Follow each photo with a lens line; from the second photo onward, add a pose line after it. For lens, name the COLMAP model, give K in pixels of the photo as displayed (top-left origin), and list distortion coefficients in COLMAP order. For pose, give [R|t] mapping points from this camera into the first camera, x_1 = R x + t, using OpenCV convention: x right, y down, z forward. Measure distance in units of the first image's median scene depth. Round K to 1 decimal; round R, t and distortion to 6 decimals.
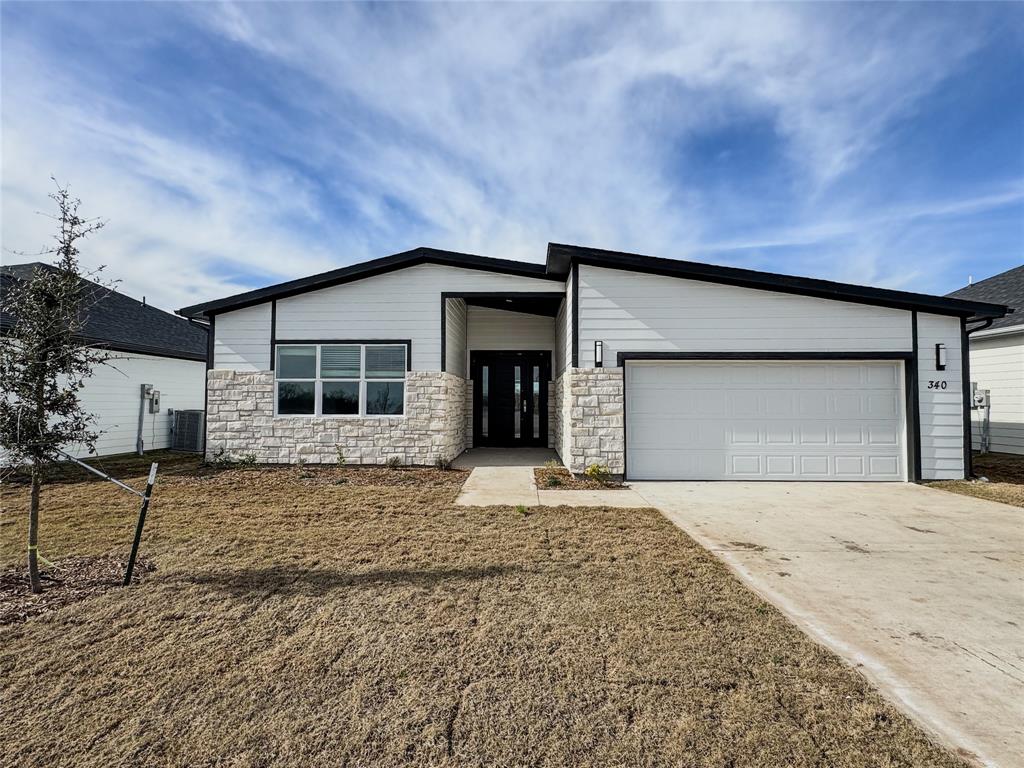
lens RADIAL K [[508.1, 0, 512.0], [0, 508.1, 382.2], [0, 0, 1]] dist [0.000344, 0.000247]
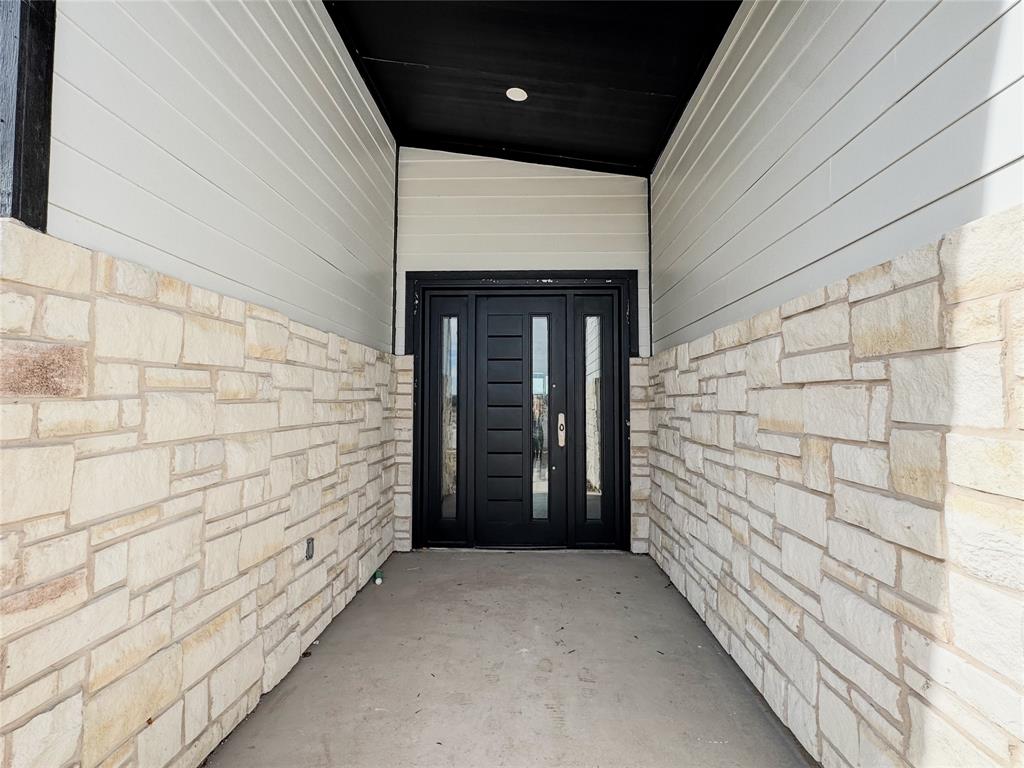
lens RADIAL K [[508.1, 0, 510.3], [0, 508.1, 383.8], [0, 0, 1]] dist [0.000344, 0.000247]
pose [[0.998823, -0.004651, -0.048281, 0.006910], [0.003180, 0.999530, -0.030498, 0.025902], [0.048401, 0.030308, 0.998368, 0.647979]]
